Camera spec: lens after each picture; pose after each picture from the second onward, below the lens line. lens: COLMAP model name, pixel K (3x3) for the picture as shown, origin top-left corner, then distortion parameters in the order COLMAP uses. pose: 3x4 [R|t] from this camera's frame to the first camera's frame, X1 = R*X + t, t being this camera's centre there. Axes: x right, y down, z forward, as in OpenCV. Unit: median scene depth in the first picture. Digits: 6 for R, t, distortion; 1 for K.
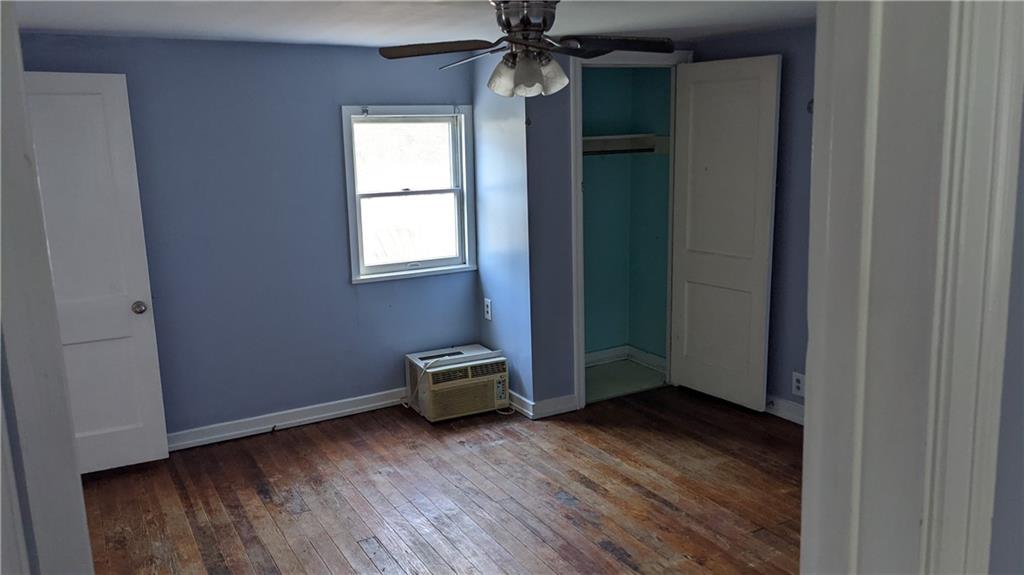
lens RADIAL K [[817.3, 0, 509.1], [0, 817.3, 286.1], [0, 0, 1]] dist [0.012456, 0.002133]
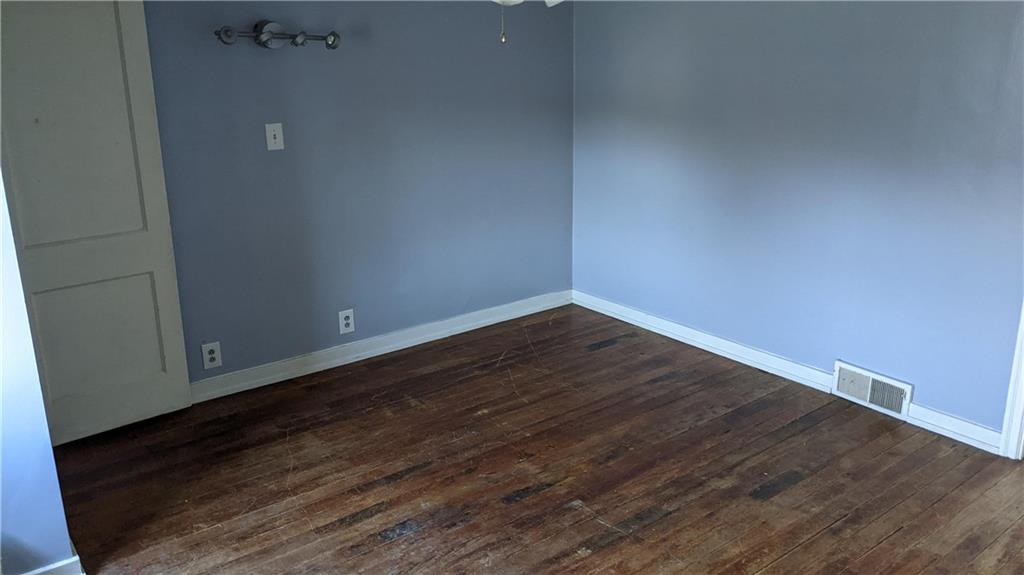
lens RADIAL K [[817.3, 0, 509.3], [0, 817.3, 286.0], [0, 0, 1]] dist [0.012456, 0.002133]
pose [[-0.212243, -0.232995, 0.949034, -0.622767], [0.175360, 0.946315, 0.271545, -0.156695], [-0.961354, 0.224056, -0.159991, 0.921900]]
